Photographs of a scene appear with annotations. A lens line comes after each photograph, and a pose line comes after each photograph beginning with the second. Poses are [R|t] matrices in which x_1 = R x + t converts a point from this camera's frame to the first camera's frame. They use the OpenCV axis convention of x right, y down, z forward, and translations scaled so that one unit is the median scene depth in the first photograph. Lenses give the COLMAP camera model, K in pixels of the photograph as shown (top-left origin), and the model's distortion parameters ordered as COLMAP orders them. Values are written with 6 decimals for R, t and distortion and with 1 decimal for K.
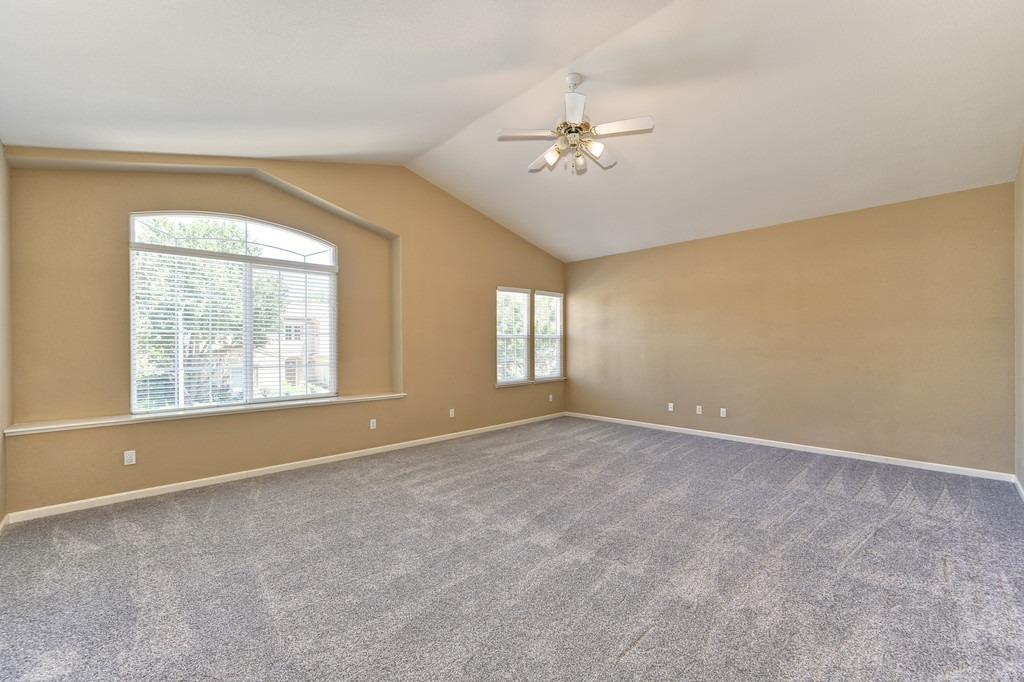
lens RADIAL K [[415.8, 0, 512.0], [0, 415.8, 341.0], [0, 0, 1]] dist [0.000523, -0.000021]
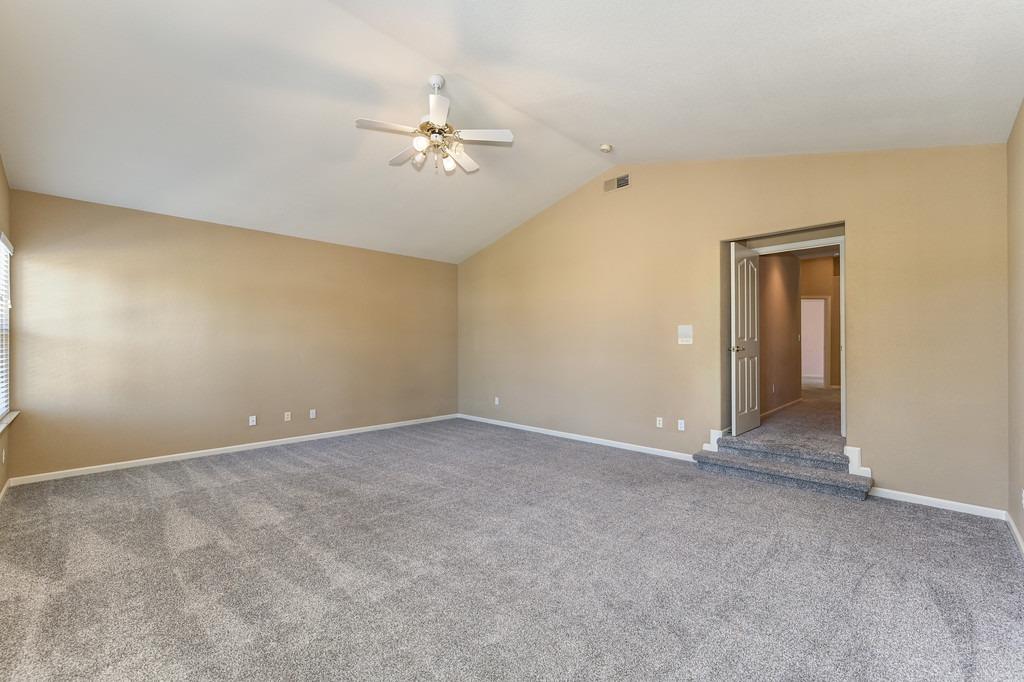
lens RADIAL K [[432.0, 0, 512.7], [0, 432.0, 347.6], [0, 0, 1]] dist [-0.000462, 0.000009]
pose [[-0.020166, -0.003149, 0.999792, -0.564345], [-0.006051, 0.999977, 0.003027, 0.003535], [-0.999778, -0.005989, -0.020185, 0.532405]]
